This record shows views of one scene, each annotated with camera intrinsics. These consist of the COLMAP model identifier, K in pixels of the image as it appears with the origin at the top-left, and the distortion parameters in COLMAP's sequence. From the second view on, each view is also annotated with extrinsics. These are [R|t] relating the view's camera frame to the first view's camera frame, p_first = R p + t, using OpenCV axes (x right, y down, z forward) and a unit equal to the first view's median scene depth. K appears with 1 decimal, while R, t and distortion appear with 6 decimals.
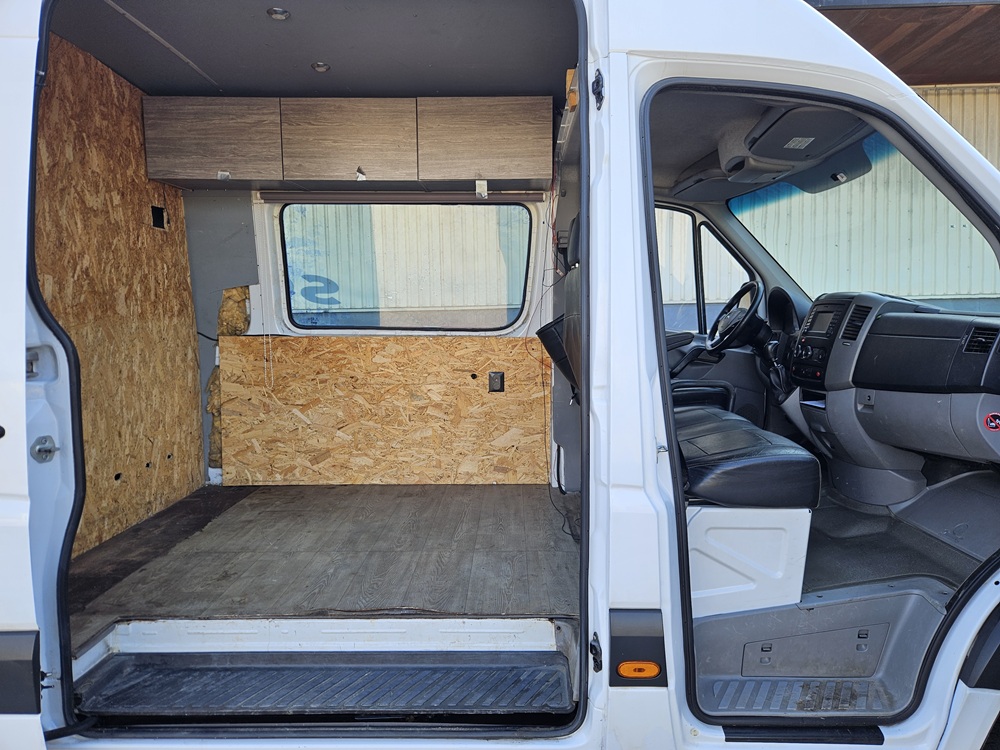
lens RADIAL K [[672.2, 0, 500.0], [0, 672.2, 375.0], [0, 0, 1]] dist [0.074259, -0.001186]
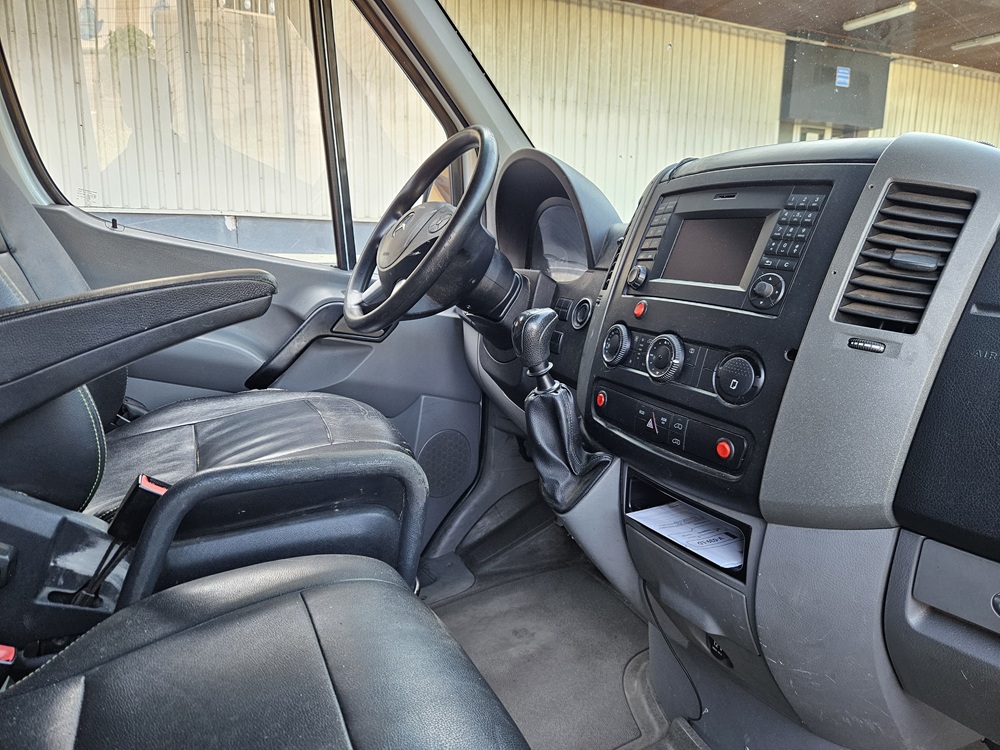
lens RADIAL K [[671.4, 0, 500.0], [0, 671.4, 375.0], [0, 0, 1]] dist [0.003788, 0.000178]
pose [[0.893946, -0.043584, 0.446051, 0.228913], [-0.005774, 0.994058, 0.108702, -0.048122], [-0.448138, -0.099749, 0.888382, 0.677971]]
